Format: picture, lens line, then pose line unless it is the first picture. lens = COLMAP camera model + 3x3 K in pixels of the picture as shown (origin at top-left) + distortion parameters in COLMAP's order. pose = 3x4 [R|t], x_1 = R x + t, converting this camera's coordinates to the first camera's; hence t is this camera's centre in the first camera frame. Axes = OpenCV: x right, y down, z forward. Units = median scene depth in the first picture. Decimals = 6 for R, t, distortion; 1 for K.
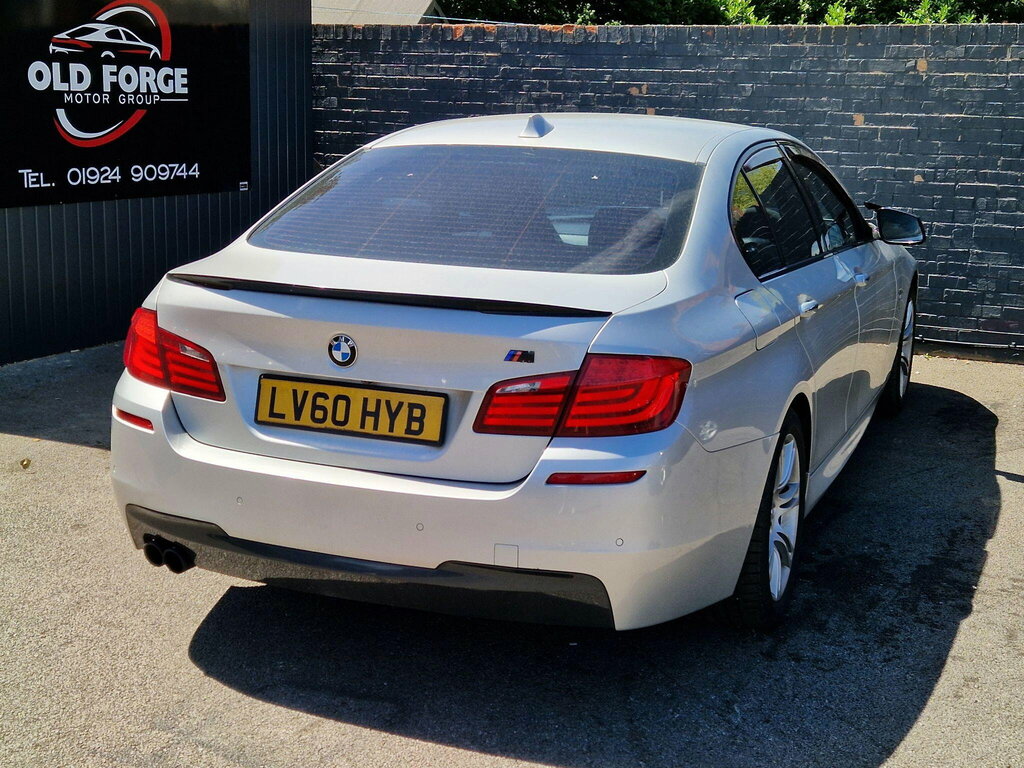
lens RADIAL K [[1345.3, 0, 519.7], [0, 1345.3, 371.5], [0, 0, 1]] dist [0.072098, -0.017585]
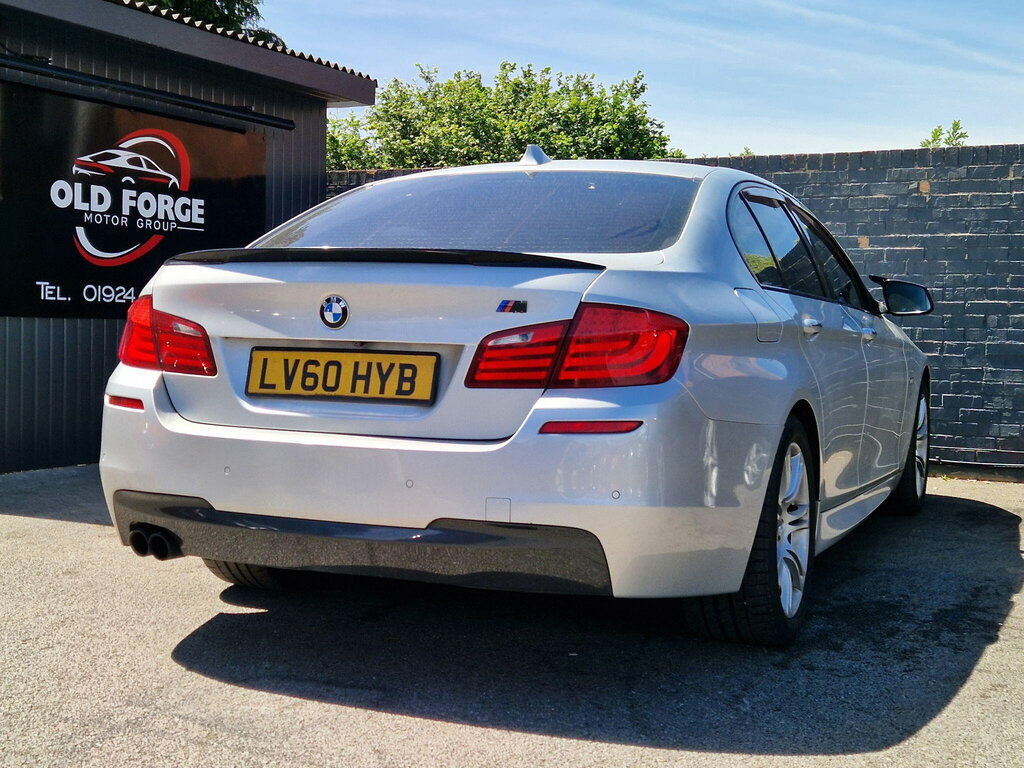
lens RADIAL K [[1344.8, 0, 481.1], [0, 1344.8, 381.5], [0, 0, 1]] dist [0.082188, -0.062756]
pose [[0.999226, -0.001803, -0.039300, 0.013800], [-0.004313, 0.987908, -0.154980, 0.169334], [0.039105, 0.155029, 0.987136, 0.030414]]
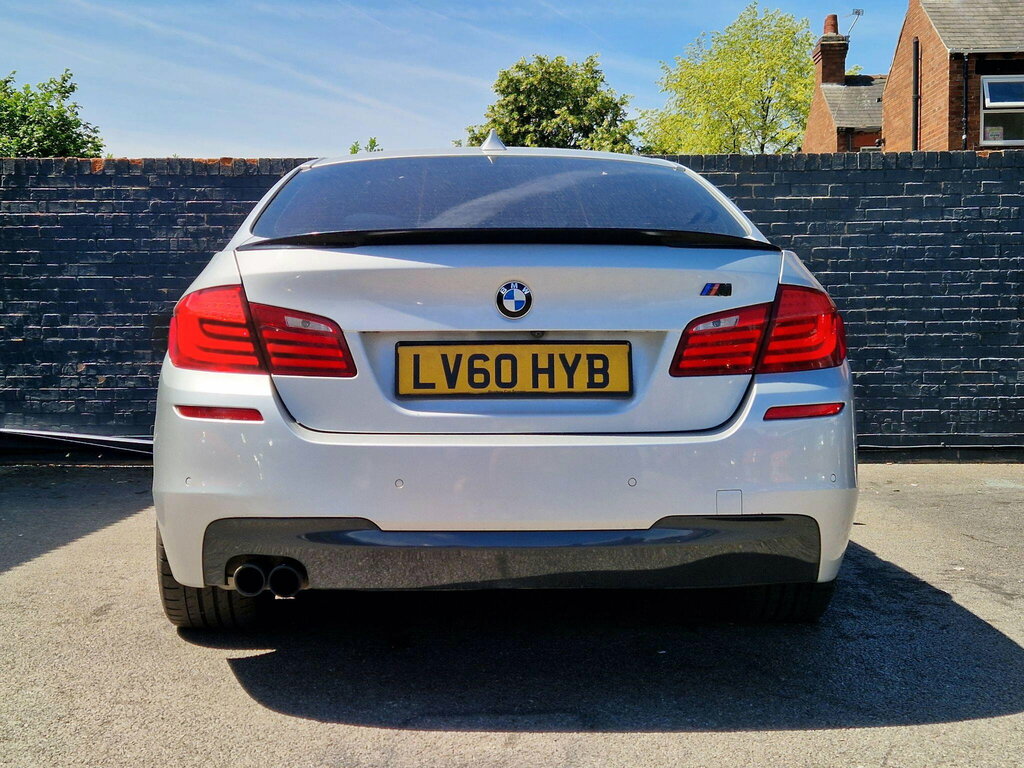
lens RADIAL K [[1353.2, 0, 478.3], [0, 1353.2, 387.7], [0, 0, 1]] dist [0.075228, -0.044481]
pose [[0.921783, -0.042581, 0.385360, -0.452453], [0.102777, 0.985228, -0.136980, 0.146616], [-0.373835, 0.165872, 0.912543, 0.178398]]
